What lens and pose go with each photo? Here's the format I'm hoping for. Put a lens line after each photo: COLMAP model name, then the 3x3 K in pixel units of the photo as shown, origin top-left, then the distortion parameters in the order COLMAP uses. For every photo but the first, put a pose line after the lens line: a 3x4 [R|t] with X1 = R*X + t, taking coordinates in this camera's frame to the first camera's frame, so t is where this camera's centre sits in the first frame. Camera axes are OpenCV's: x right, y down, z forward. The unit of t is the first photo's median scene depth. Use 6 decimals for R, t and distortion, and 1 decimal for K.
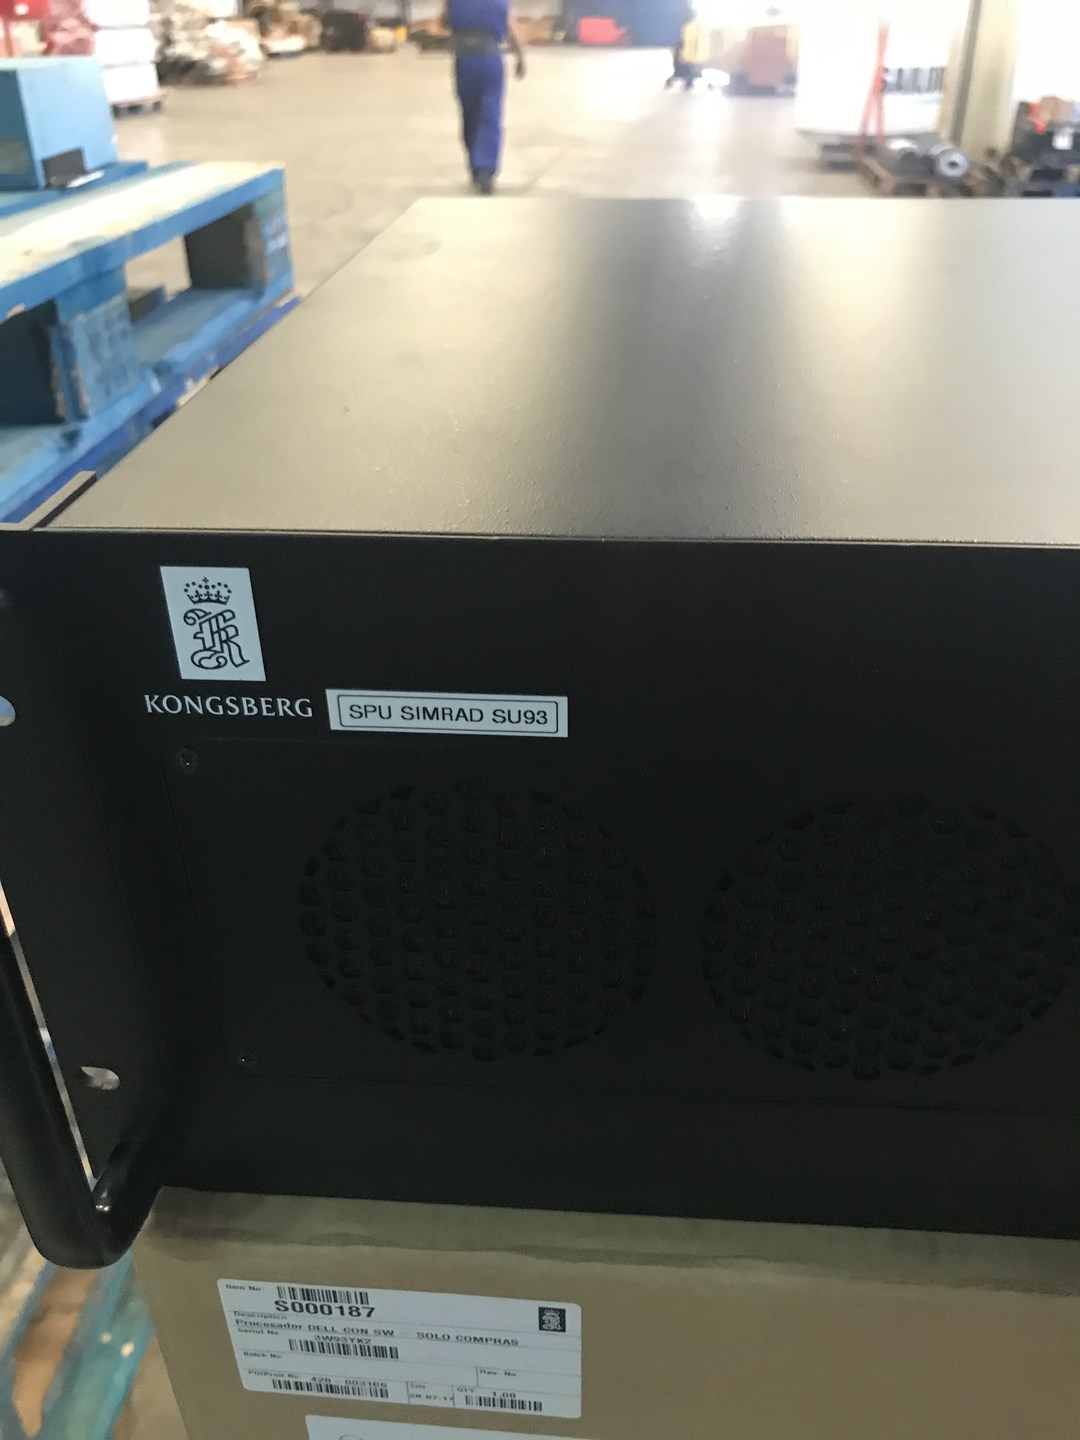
lens RADIAL K [[1194.2, 0, 540.0], [0, 1194.2, 720.0], [0, 0, 1]] dist [-0.039351, 0.000885]
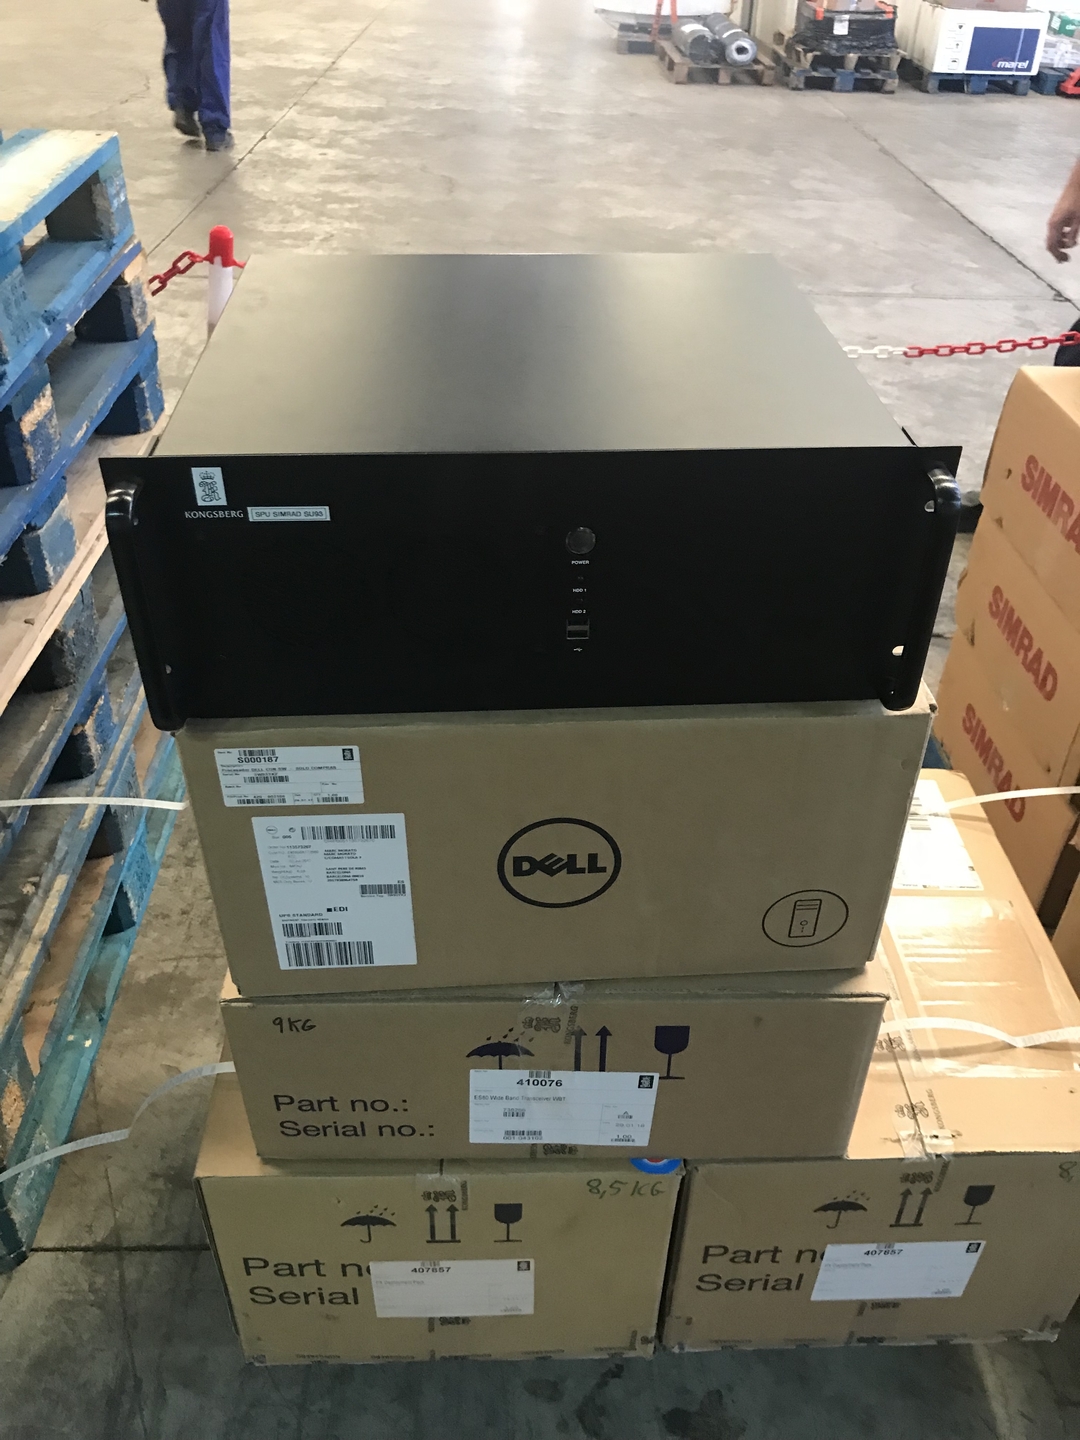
lens RADIAL K [[1149.1, 0, 563.4], [0, 1149.1, 716.4], [0, 0, 1]] dist [-0.000963, -0.004276]
pose [[0.986428, -0.069418, 0.148799, 0.103853], [0.054626, 0.993356, 0.101289, 0.184188], [-0.154842, -0.091786, 0.983666, -1.502800]]
